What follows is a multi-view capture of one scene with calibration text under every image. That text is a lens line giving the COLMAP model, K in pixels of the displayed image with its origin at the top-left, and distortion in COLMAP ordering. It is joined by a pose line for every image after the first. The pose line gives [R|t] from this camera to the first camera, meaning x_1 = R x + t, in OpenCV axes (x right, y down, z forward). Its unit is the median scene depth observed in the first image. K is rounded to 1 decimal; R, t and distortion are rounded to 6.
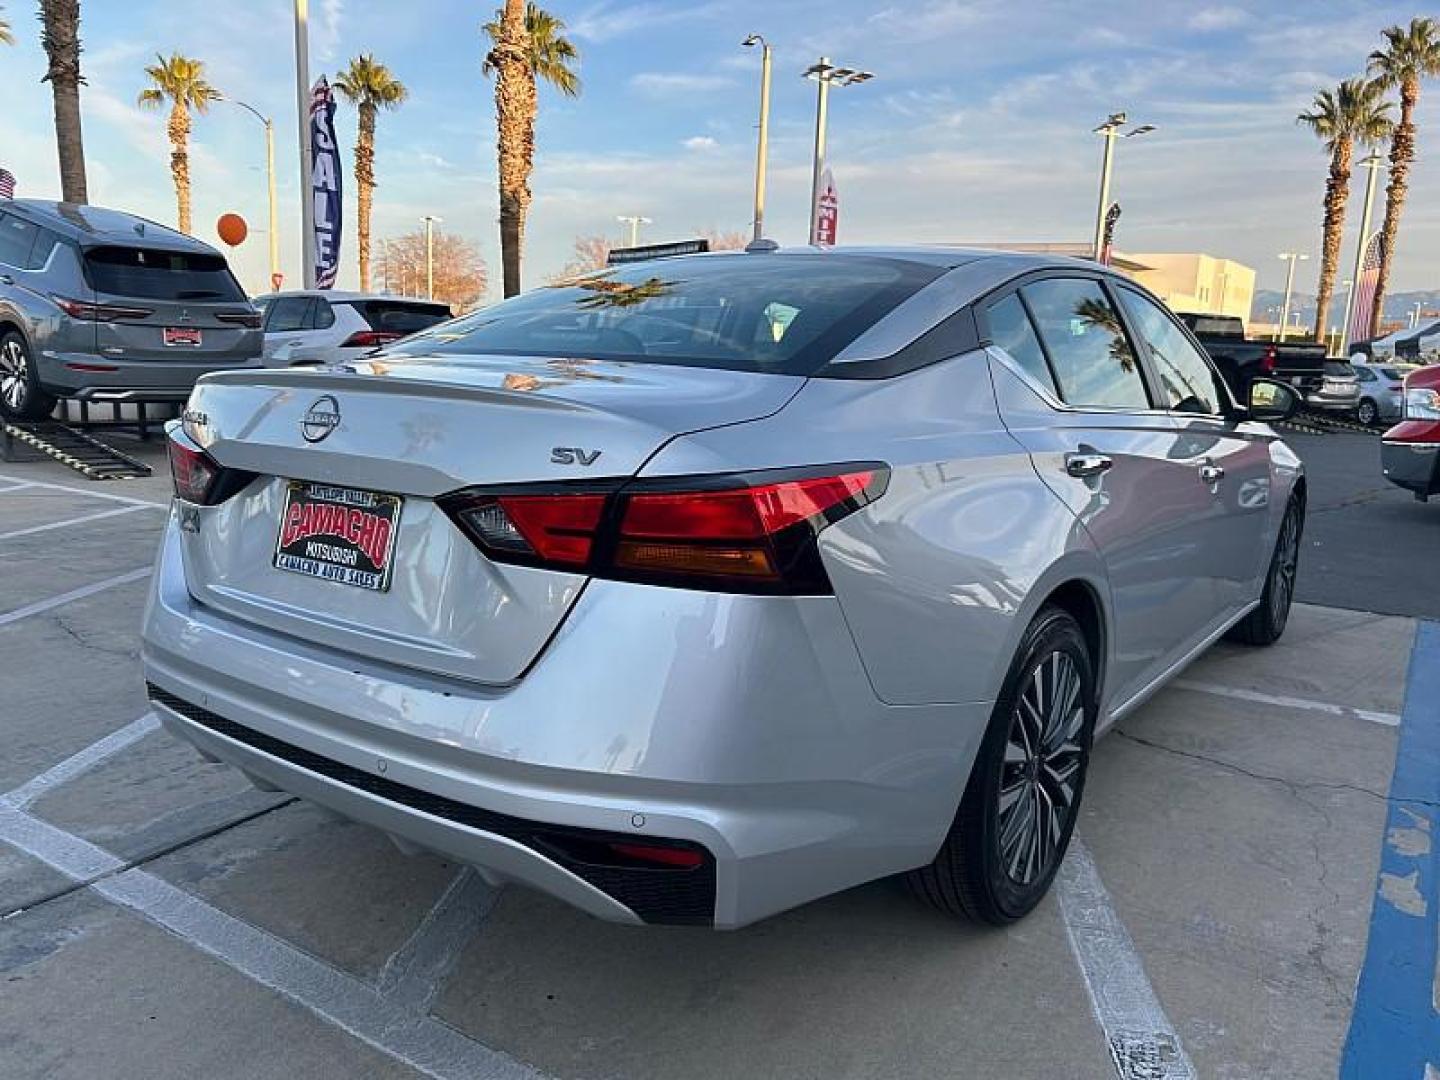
lens RADIAL K [[1087.2, 0, 720.0], [0, 1087.2, 540.0], [0, 0, 1]] dist [0.062361, -0.078398]
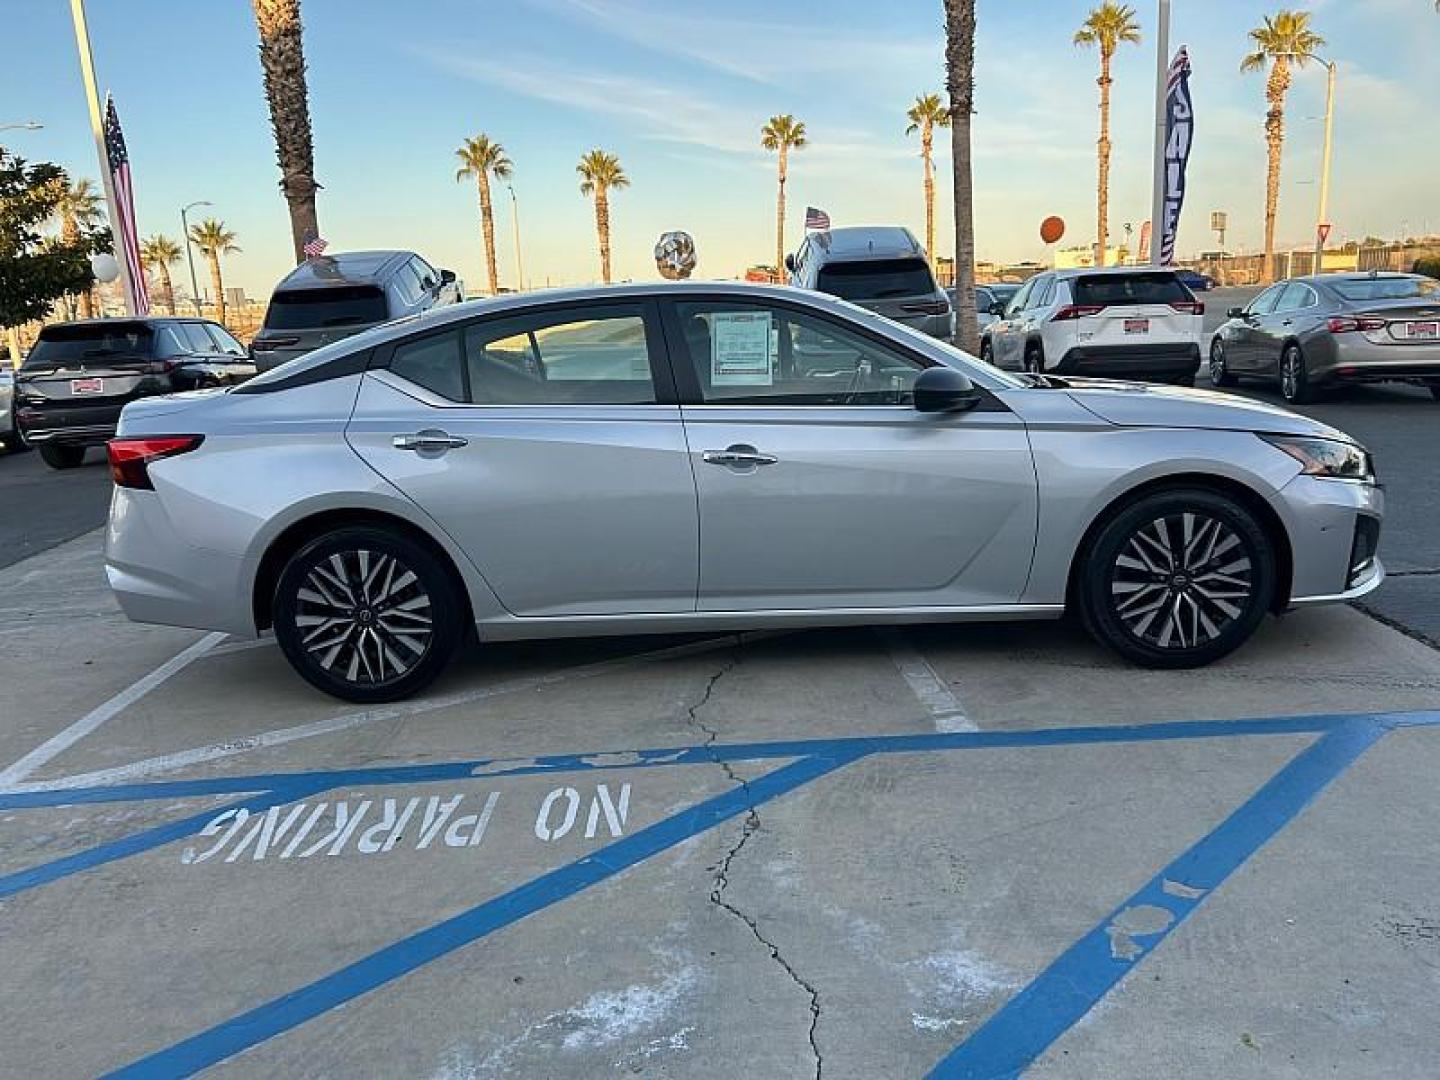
lens RADIAL K [[1068.2, 0, 720.0], [0, 1068.2, 540.0], [0, 0, 1]] dist [0.064503, -0.062872]
pose [[0.568622, 0.111953, -0.814945, 0.104964], [-0.077422, 0.993581, 0.082472, -0.005053], [0.818947, 0.016199, 0.573640, 0.025933]]
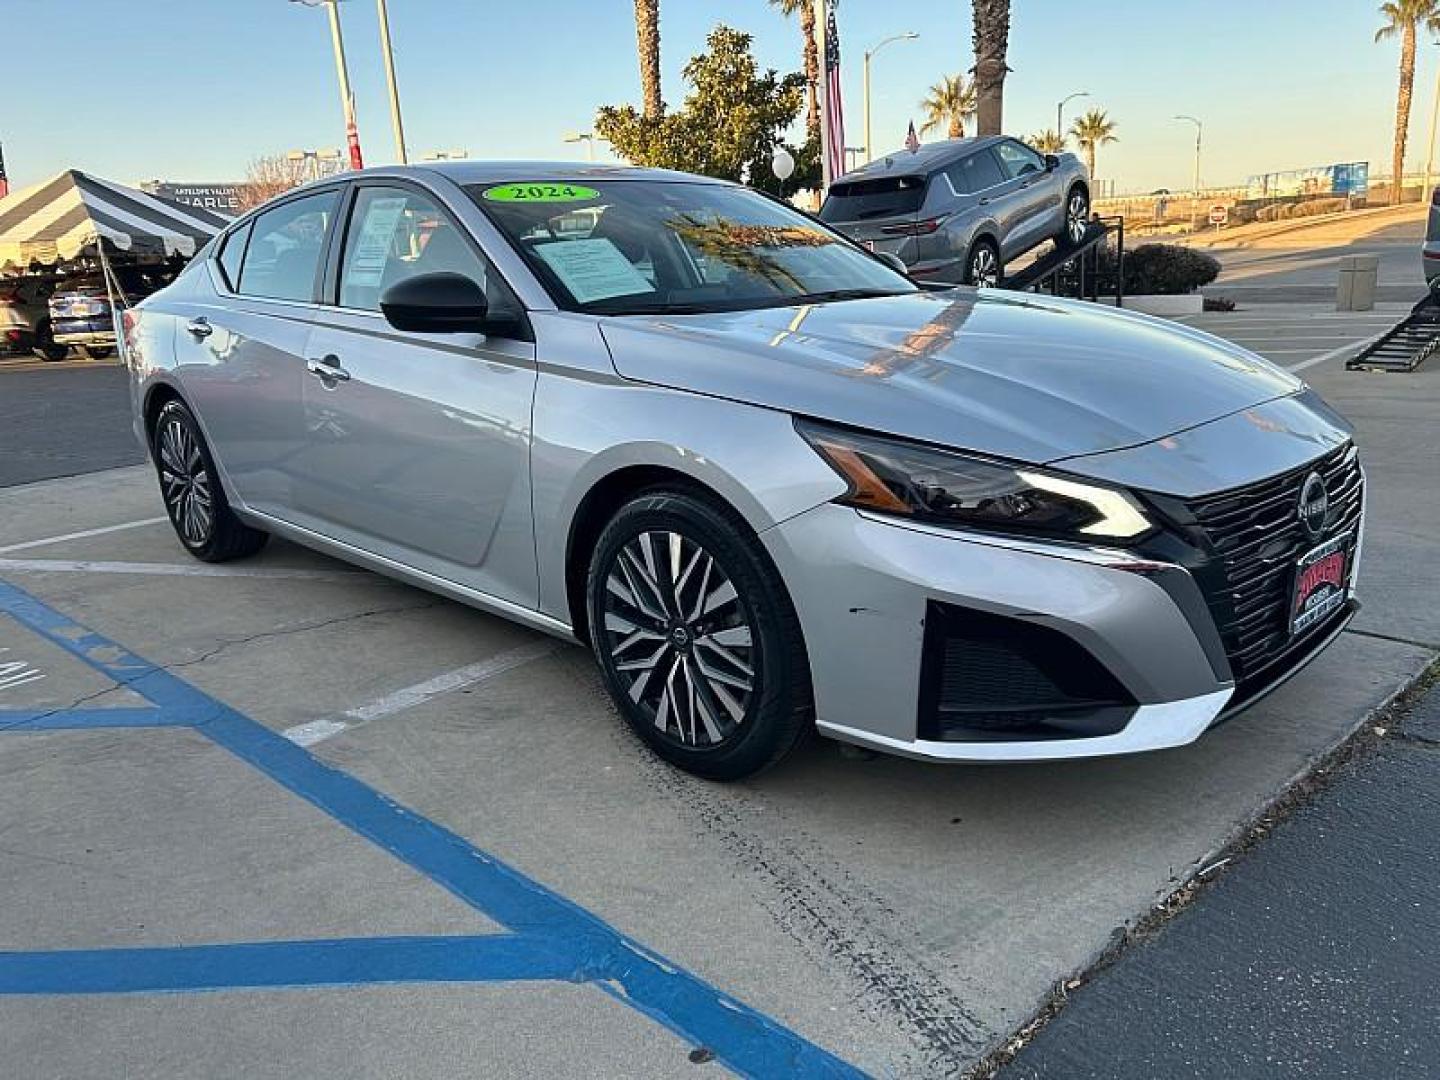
lens RADIAL K [[1068.2, 0, 720.0], [0, 1068.2, 540.0], [0, 0, 1]] dist [0.064503, -0.062872]
pose [[-0.154046, 0.235679, -0.959544, 0.106077], [-0.136873, 0.956683, 0.256949, -0.016534], [0.978538, 0.170917, -0.115115, 0.114905]]
